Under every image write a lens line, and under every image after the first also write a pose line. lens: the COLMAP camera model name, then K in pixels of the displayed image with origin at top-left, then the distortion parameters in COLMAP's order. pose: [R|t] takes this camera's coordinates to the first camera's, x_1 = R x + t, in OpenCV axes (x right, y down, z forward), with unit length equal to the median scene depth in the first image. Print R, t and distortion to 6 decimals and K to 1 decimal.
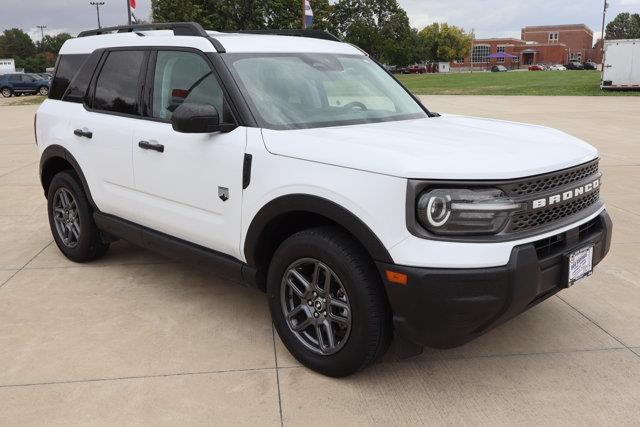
lens RADIAL K [[594.8, 0, 313.7], [0, 594.8, 218.2], [0, 0, 1]] dist [0.019041, 0.000000]
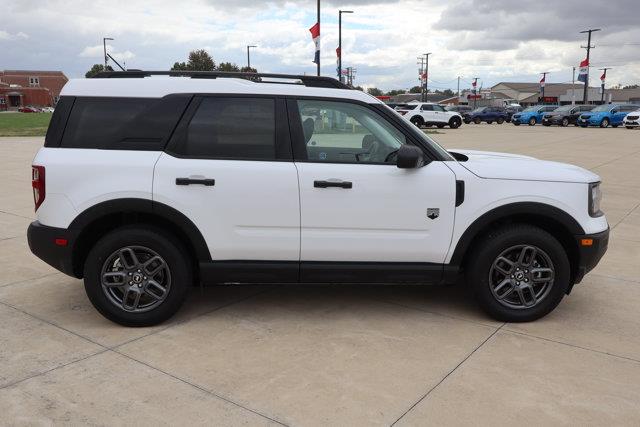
lens RADIAL K [[544.0, 0, 324.5], [0, 544.0, 216.2], [0, 0, 1]] dist [0.013141, 0.021907]
pose [[0.697246, -0.124744, 0.705894, -1.413421], [0.159376, 0.987071, 0.017010, -0.113566], [-0.698890, 0.100643, 0.708113, 0.401980]]
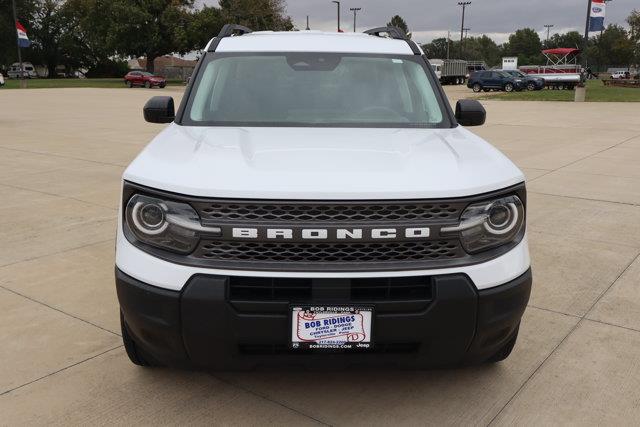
lens RADIAL K [[594.8, 0, 319.7], [0, 594.8, 212.0], [0, 0, 1]] dist [0.019041, 0.000000]
pose [[0.729730, 0.171016, -0.662003, 1.004938], [-0.174710, 0.982711, 0.061282, -0.123626], [0.661038, 0.070939, 0.746992, 0.450426]]
